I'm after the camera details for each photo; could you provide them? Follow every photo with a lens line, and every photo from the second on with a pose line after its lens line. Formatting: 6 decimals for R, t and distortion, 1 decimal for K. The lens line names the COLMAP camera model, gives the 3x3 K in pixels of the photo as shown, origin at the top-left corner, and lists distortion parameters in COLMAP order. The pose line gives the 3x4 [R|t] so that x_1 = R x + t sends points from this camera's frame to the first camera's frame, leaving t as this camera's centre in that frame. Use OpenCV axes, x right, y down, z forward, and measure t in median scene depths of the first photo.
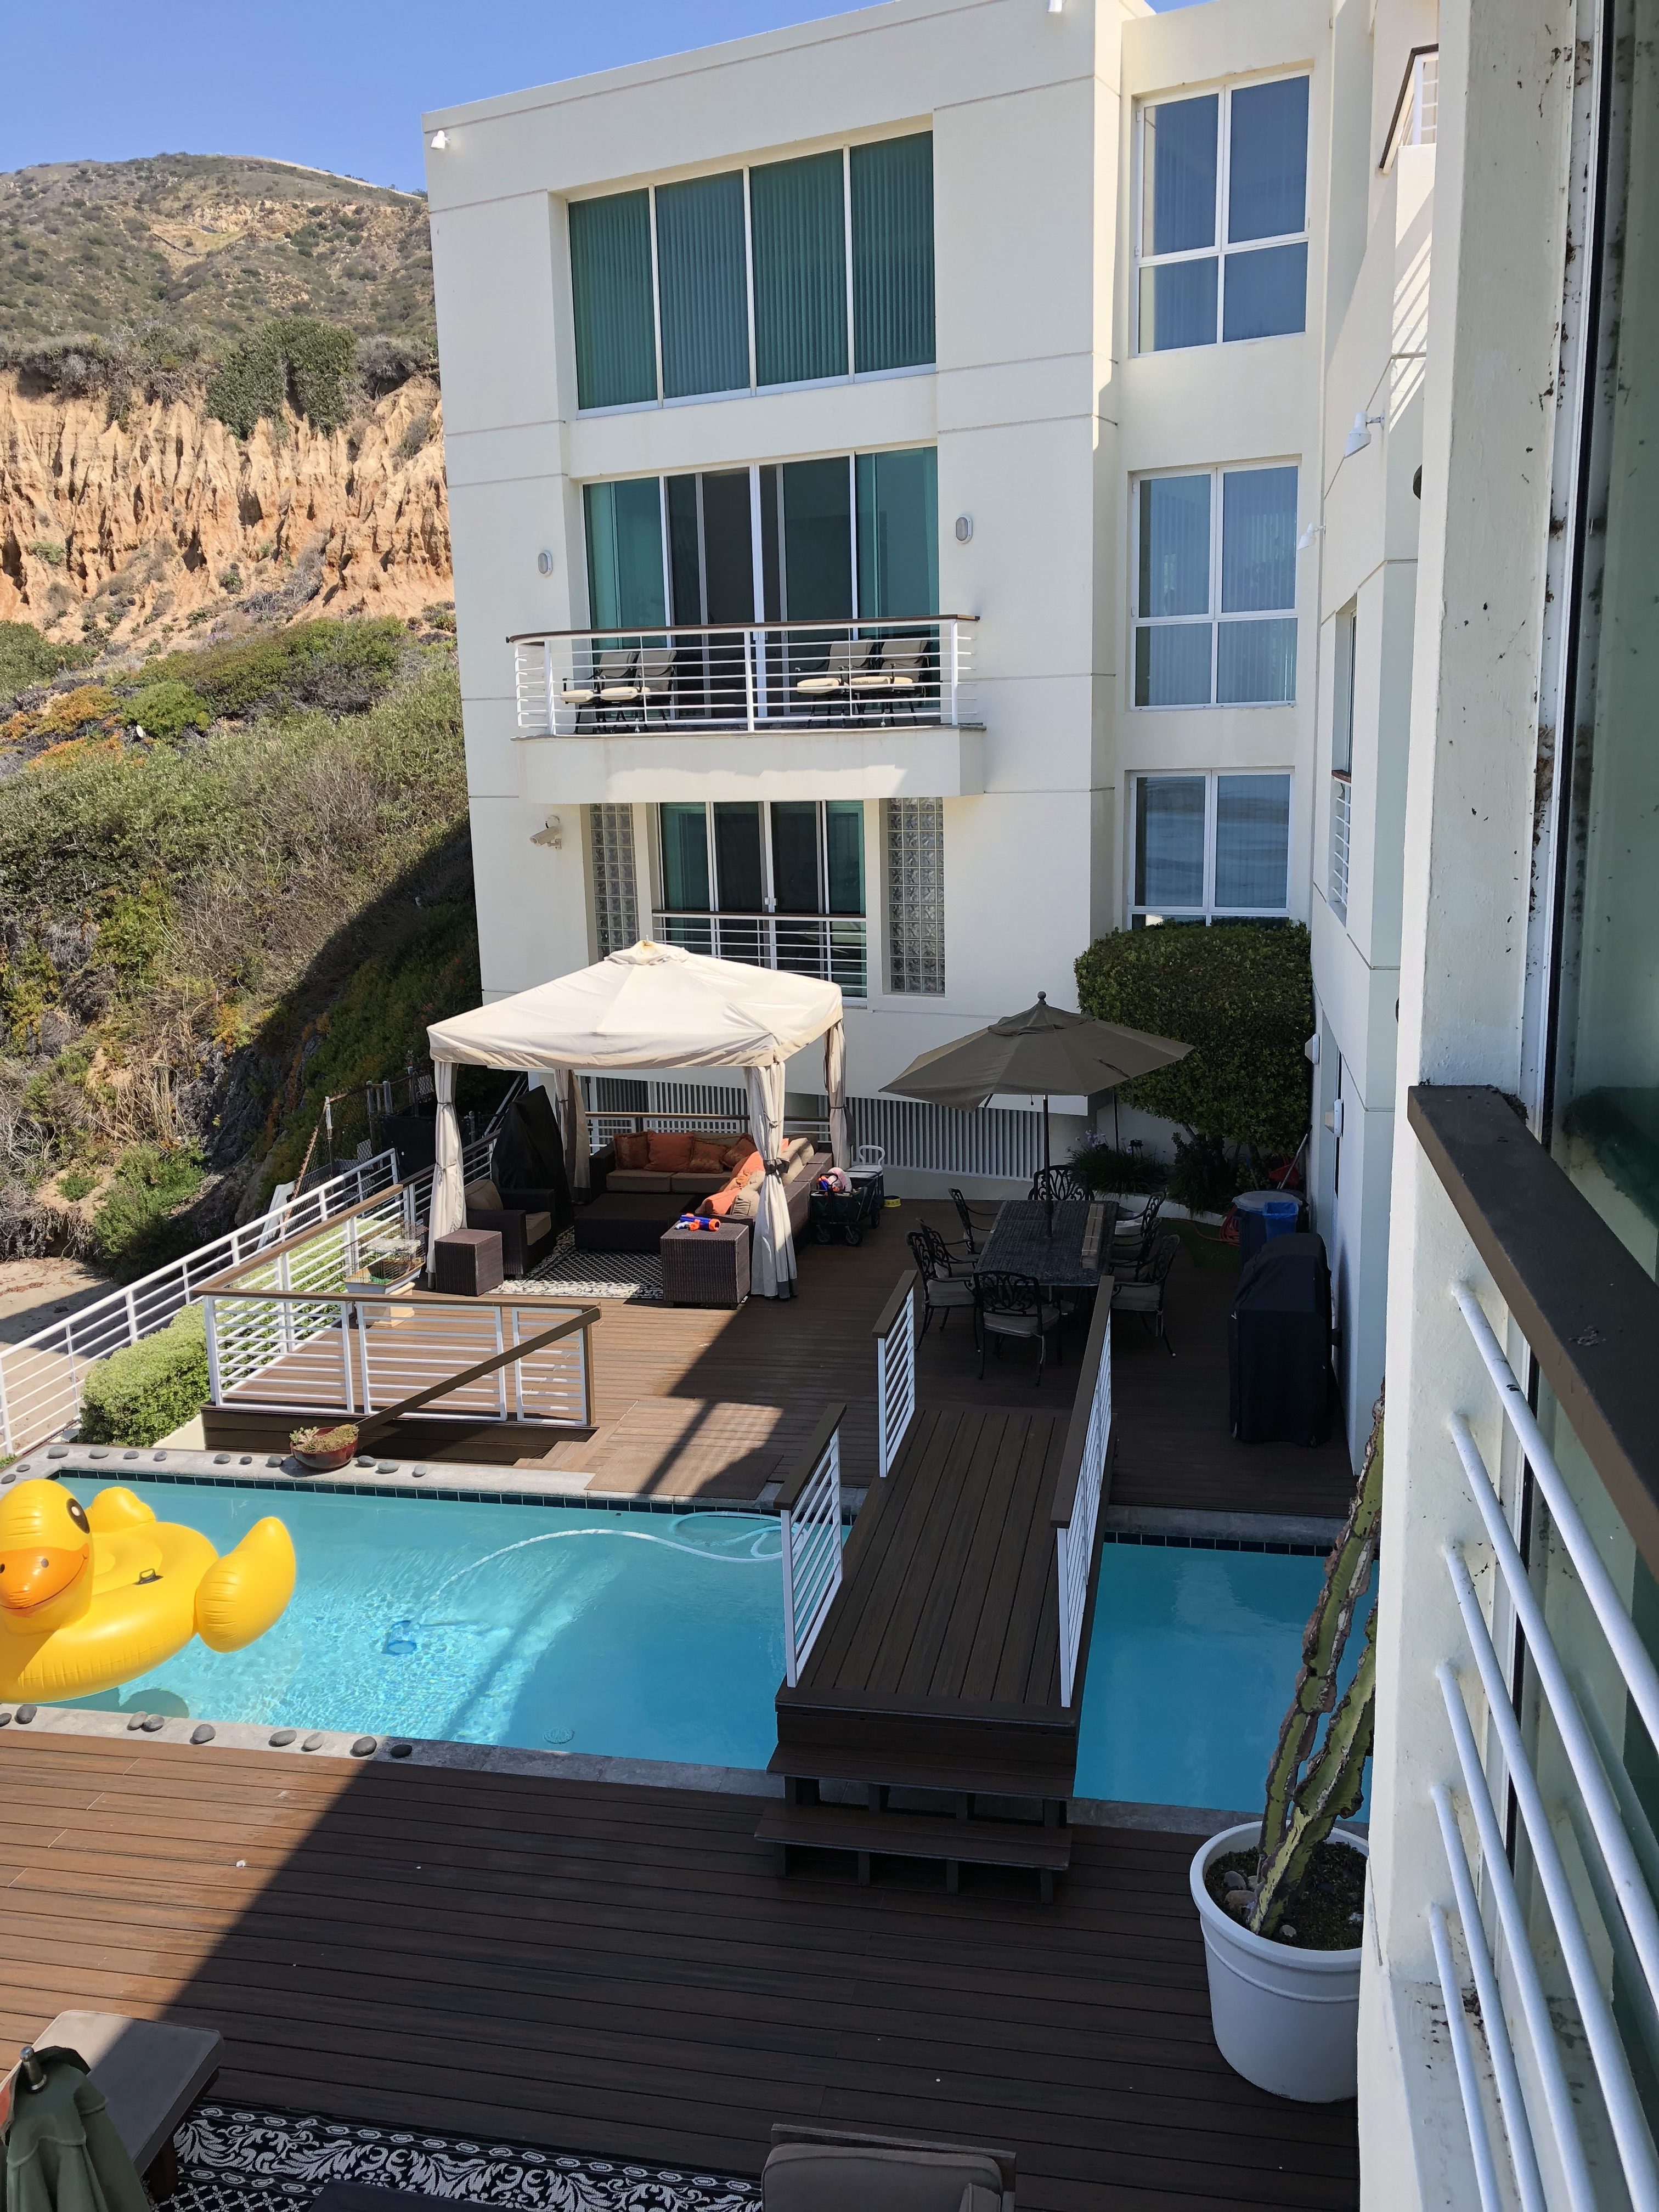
lens RADIAL K [[1817.6, 0, 822.1], [0, 1817.6, 1101.0], [0, 0, 1]] dist [0.014970, 0.012198]
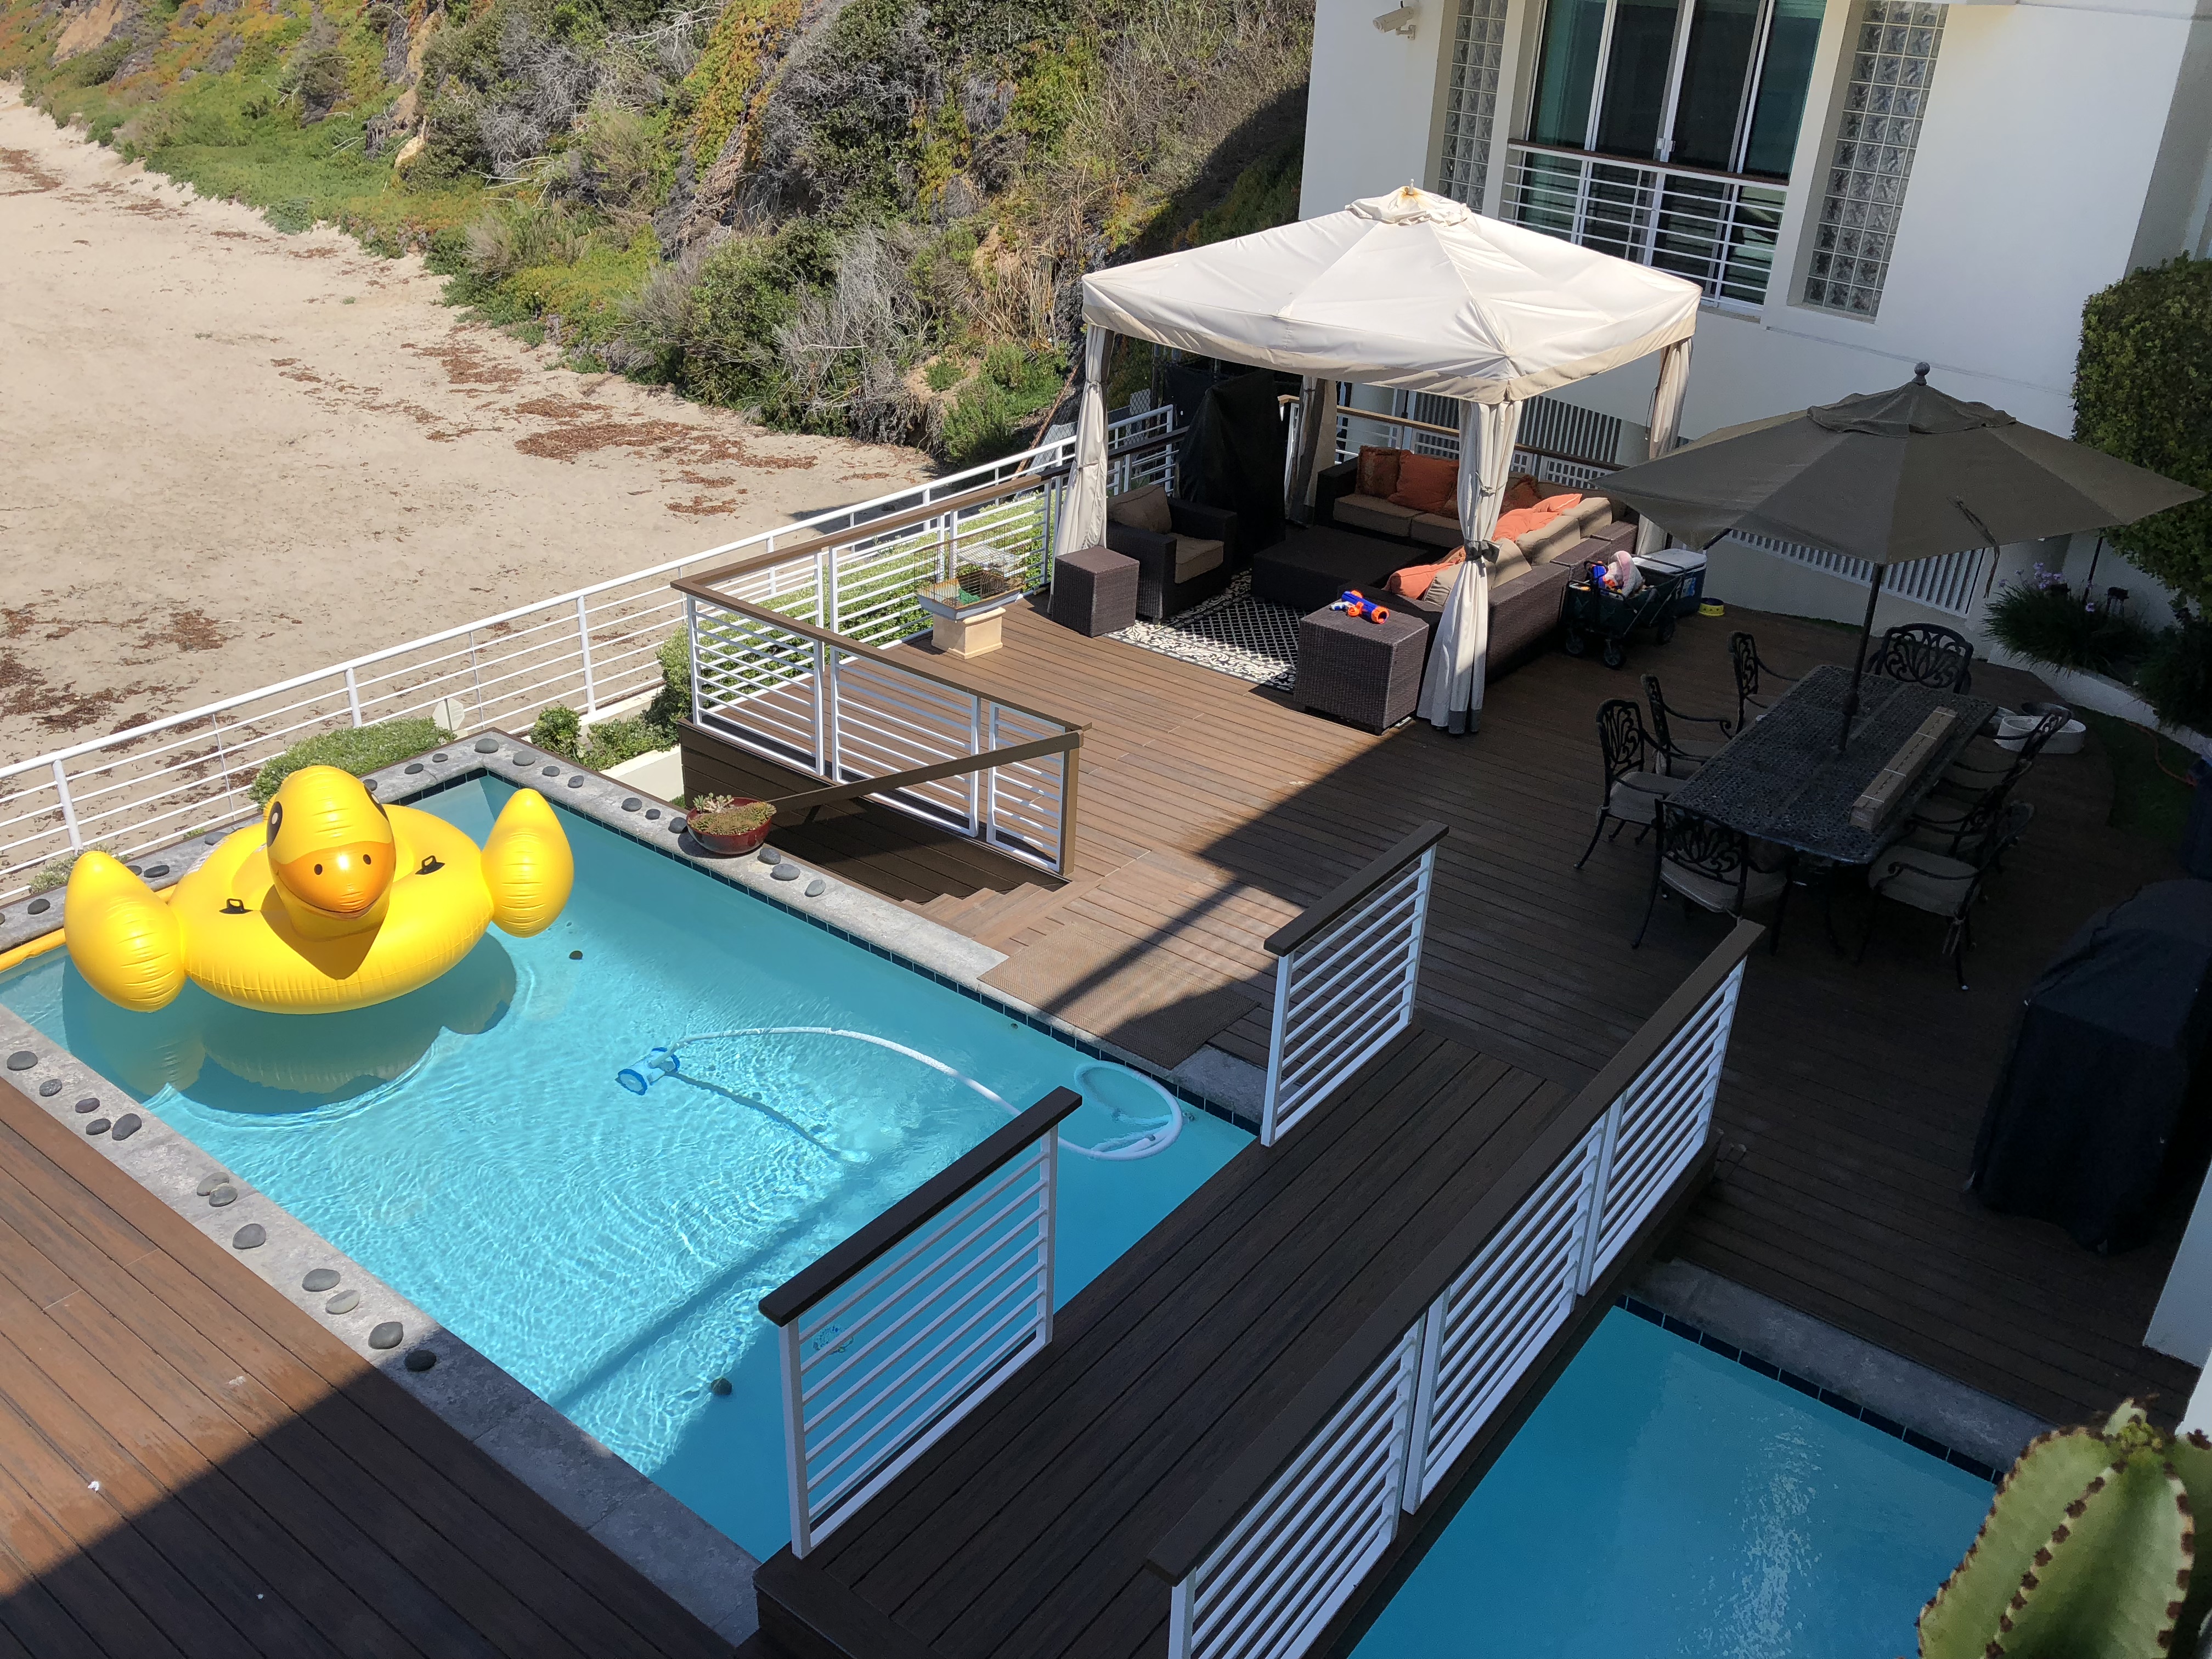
lens RADIAL K [[1849.7, 0, 1058.2], [0, 1849.7, 820.4], [0, 0, 1]] dist [0.008476, 0.001594]
pose [[0.898141, 0.245083, -0.365072, 0.093868], [-0.139799, 0.946339, 0.291375, -0.041711], [0.416893, -0.210659, 0.884208, 0.227900]]
